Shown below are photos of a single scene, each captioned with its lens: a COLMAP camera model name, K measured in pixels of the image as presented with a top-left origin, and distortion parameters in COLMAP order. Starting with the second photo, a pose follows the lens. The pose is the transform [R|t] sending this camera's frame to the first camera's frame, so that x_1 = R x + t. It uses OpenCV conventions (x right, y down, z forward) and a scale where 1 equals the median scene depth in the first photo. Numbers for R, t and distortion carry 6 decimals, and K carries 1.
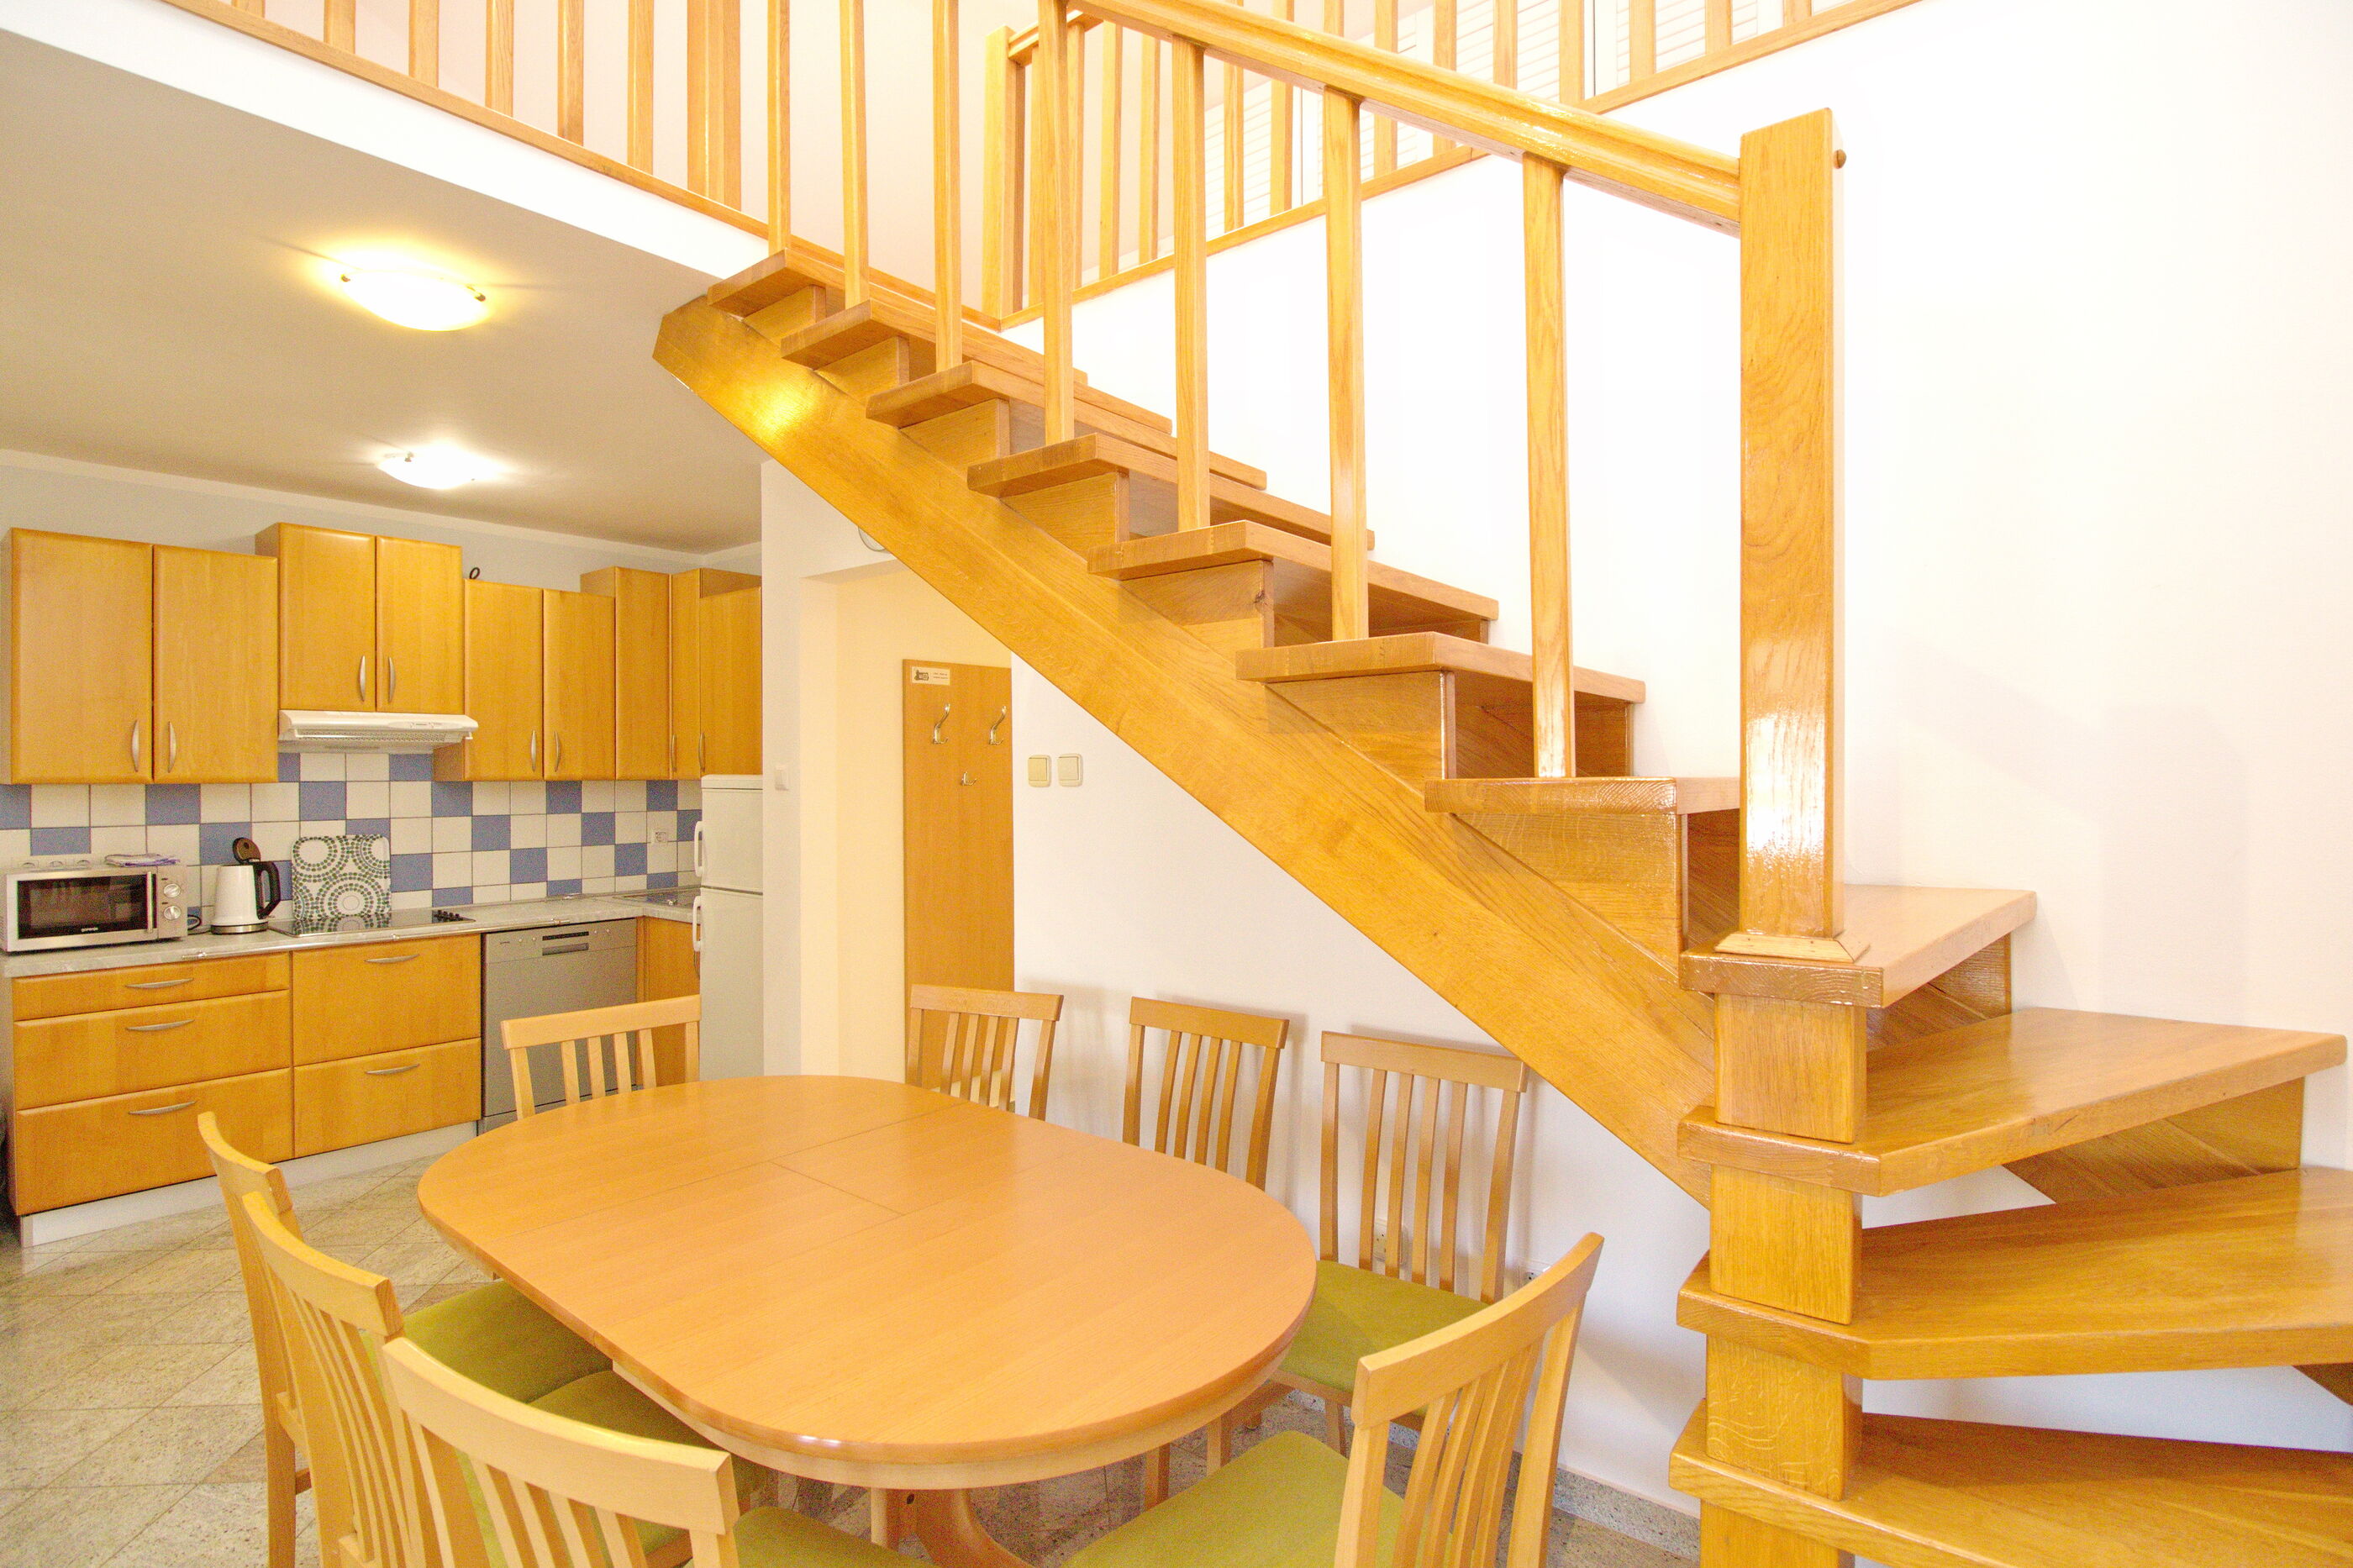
lens RADIAL K [[1140.8, 0, 1176.5], [0, 1140.8, 784.0], [0, 0, 1]] dist [-0.002455, -0.017595]
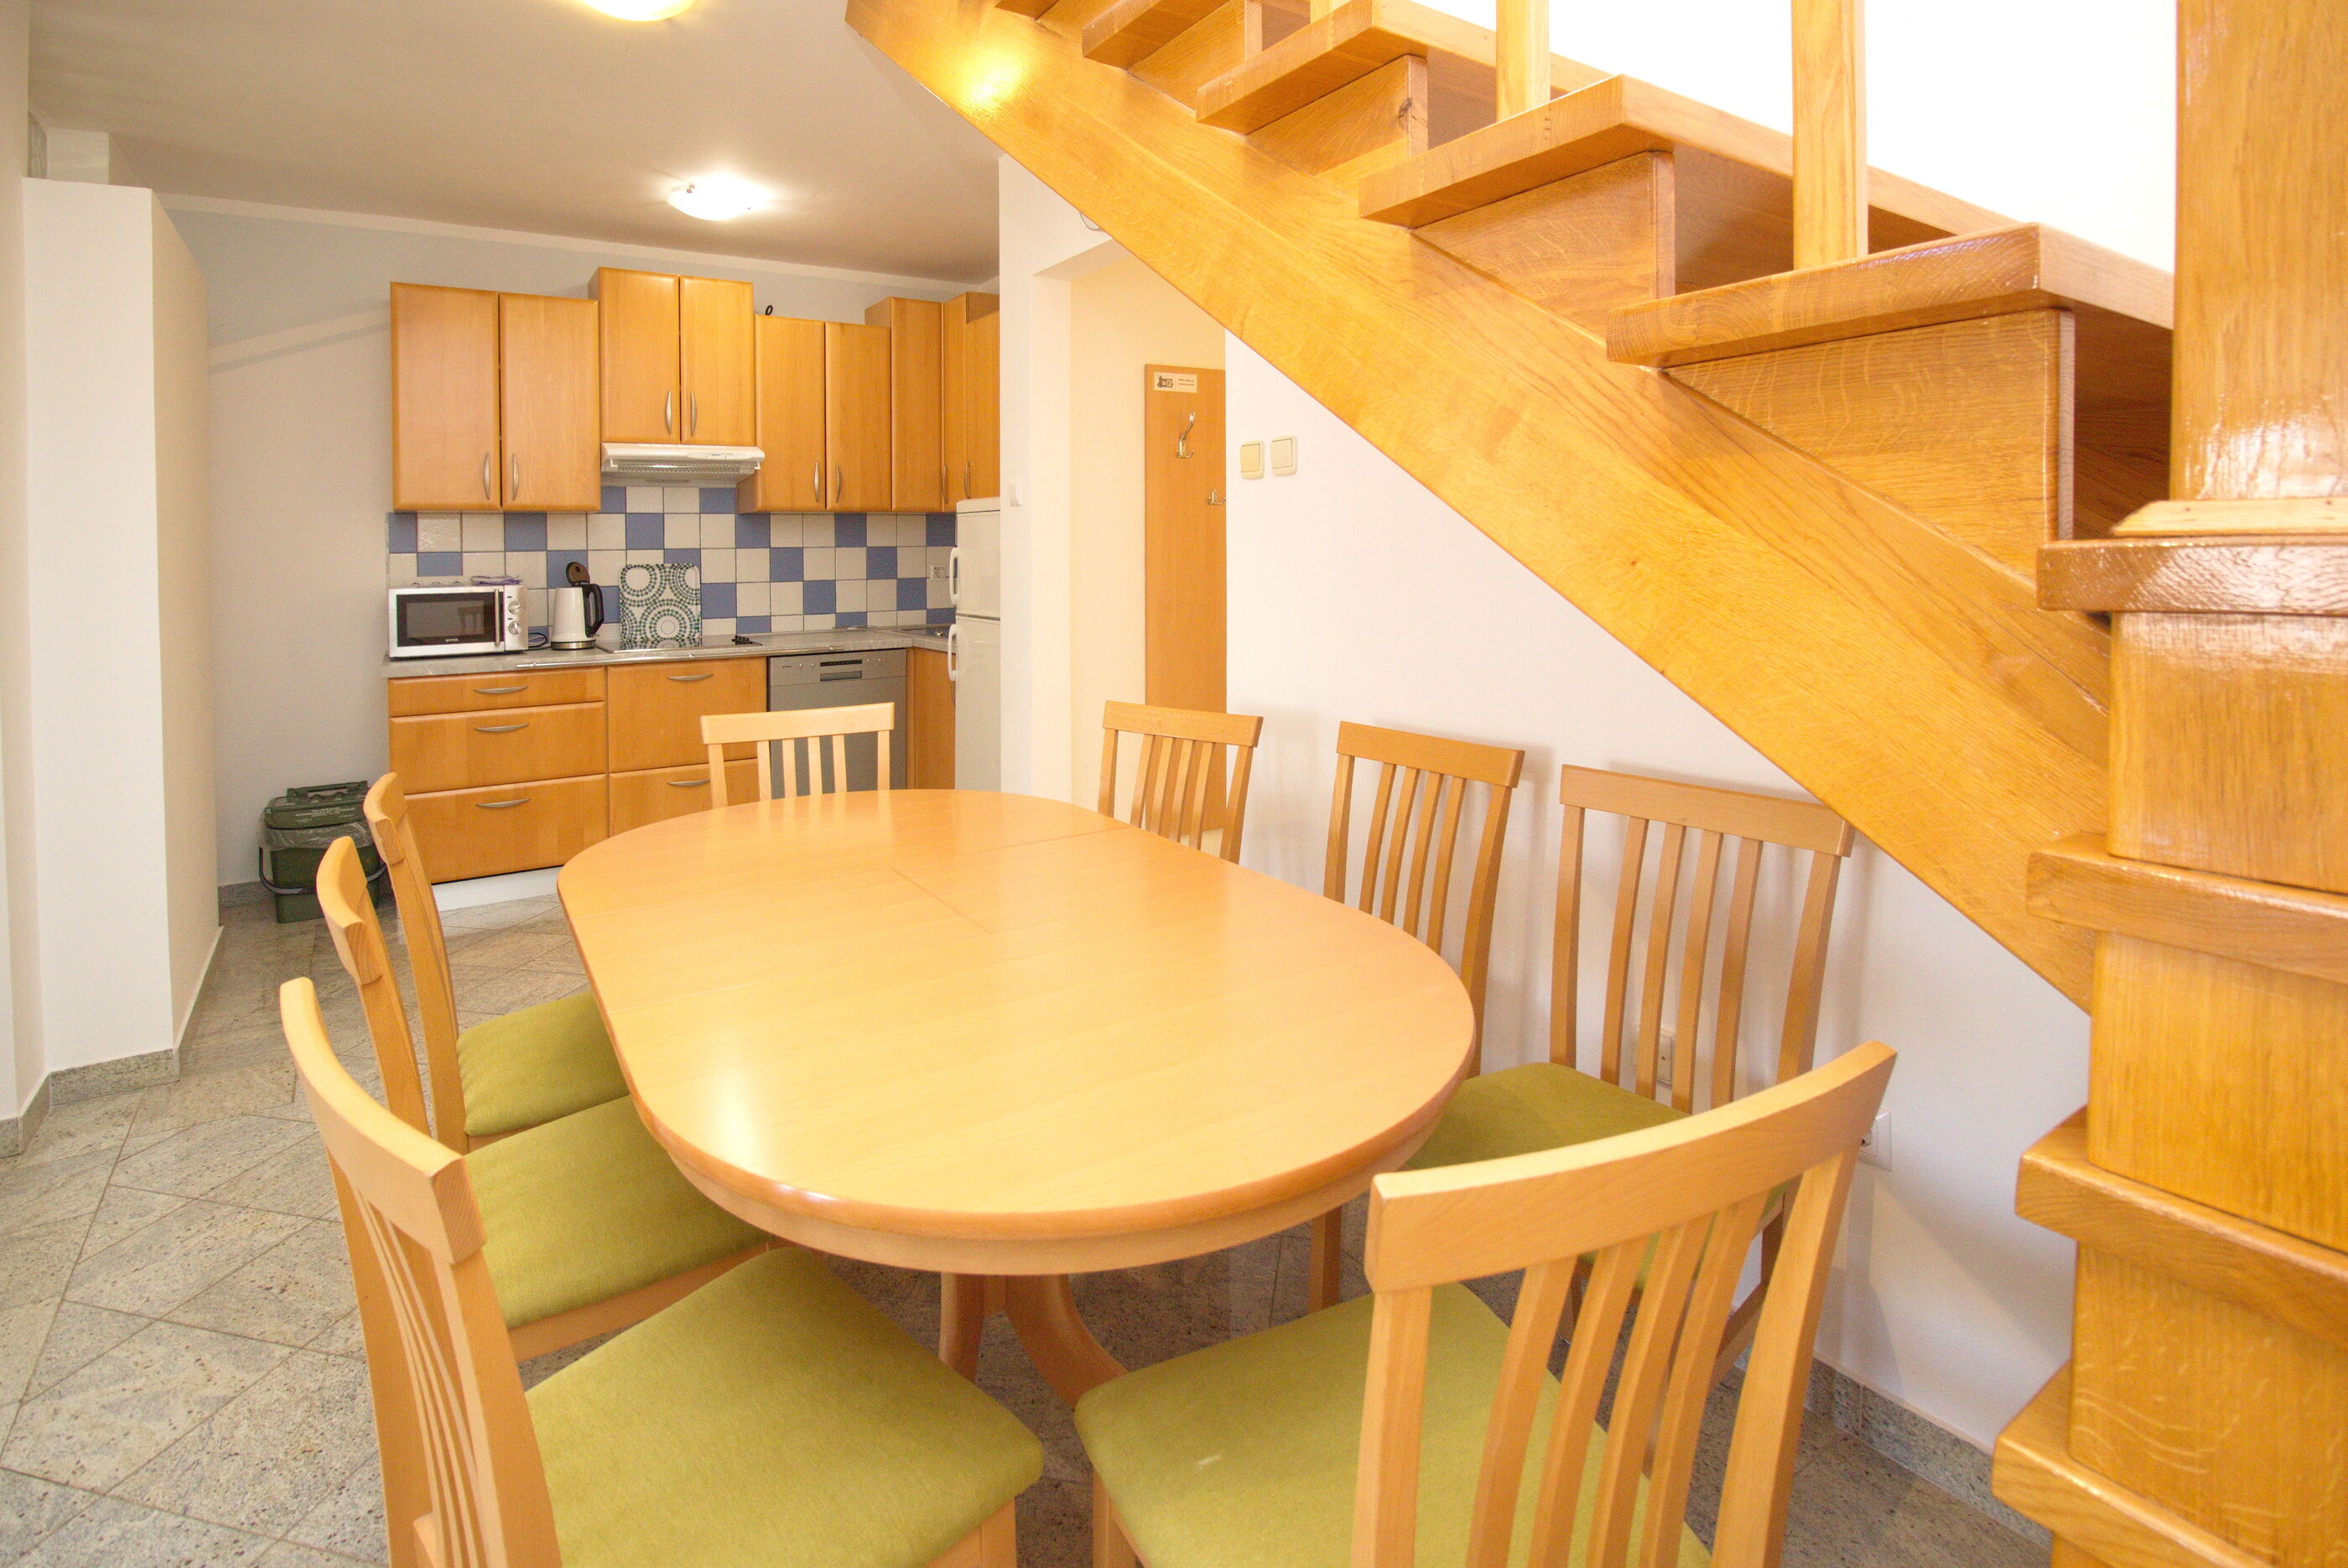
lens RADIAL K [[1175.3, 0, 1172.7], [0, 1175.3, 597.8], [0, 0, 1]] dist [-0.018570, -0.002201]
pose [[0.951850, 0.013908, -0.306247, 0.070126], [-0.006435, 0.999657, 0.025399, 0.052632], [0.306495, -0.022205, 0.951613, 0.110500]]
